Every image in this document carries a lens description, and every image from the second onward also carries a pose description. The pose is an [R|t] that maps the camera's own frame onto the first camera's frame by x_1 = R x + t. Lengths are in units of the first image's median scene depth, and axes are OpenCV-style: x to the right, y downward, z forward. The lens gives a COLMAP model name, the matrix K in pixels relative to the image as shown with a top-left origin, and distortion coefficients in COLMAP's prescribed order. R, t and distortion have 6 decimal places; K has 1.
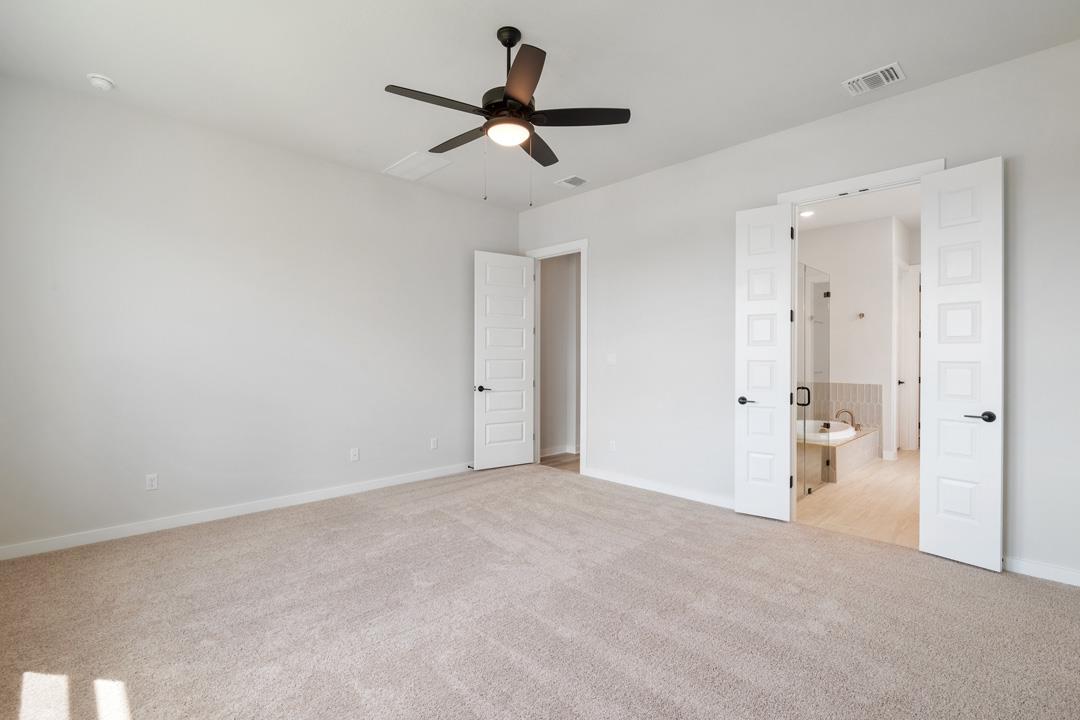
lens RADIAL K [[496.5, 0, 538.5], [0, 496.5, 353.7], [0, 0, 1]] dist [-0.001776, -0.002712]
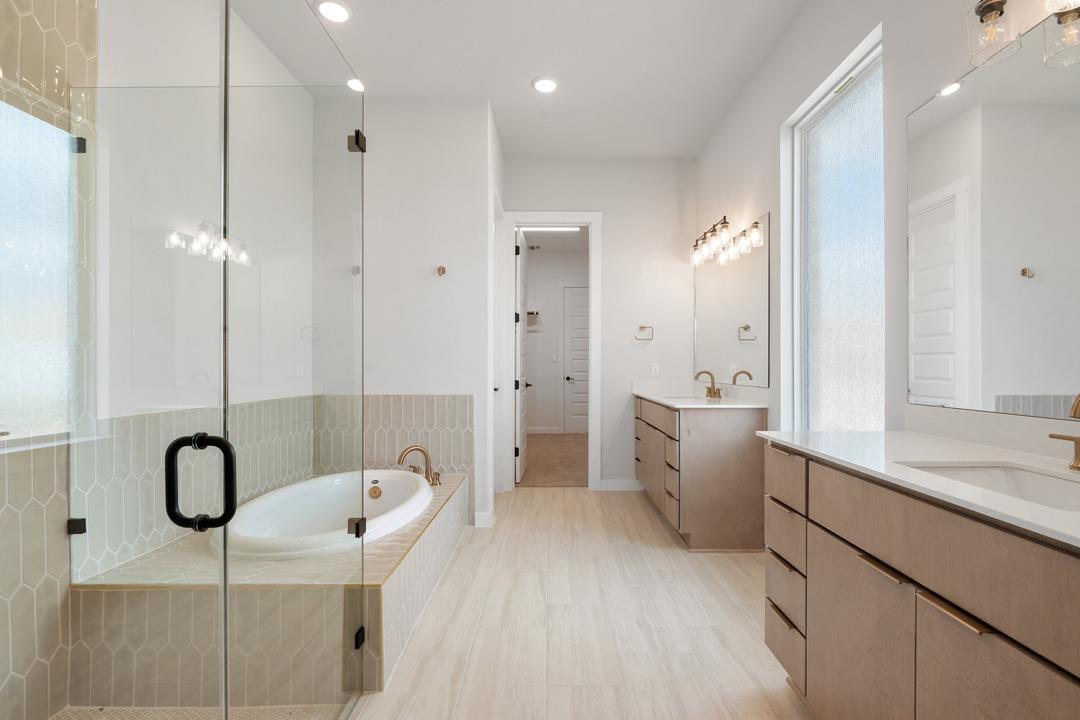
lens RADIAL K [[496.5, 0, 538.5], [0, 496.5, 362.1], [0, 0, 1]] dist [-0.001776, -0.002712]
pose [[0.713975, 0.002167, 0.700168, 0.354290], [0.008022, 0.999904, -0.011275, 0.032462], [-0.700125, 0.013667, 0.713890, 0.549325]]
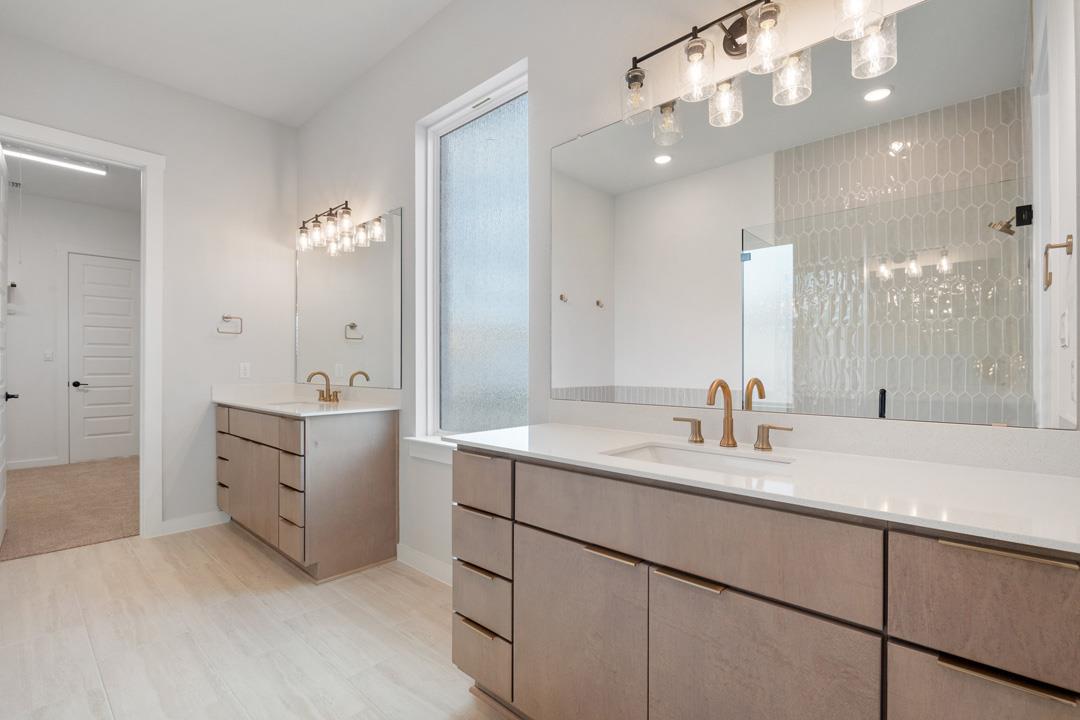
lens RADIAL K [[496.5, 0, 536.4], [0, 496.5, 365.9], [0, 0, 1]] dist [-0.001776, -0.002712]
pose [[-0.047386, -0.002201, 0.998874, 0.374500], [0.007394, 0.999969, 0.002554, 0.032042], [-0.998849, 0.007506, -0.047368, 0.616765]]
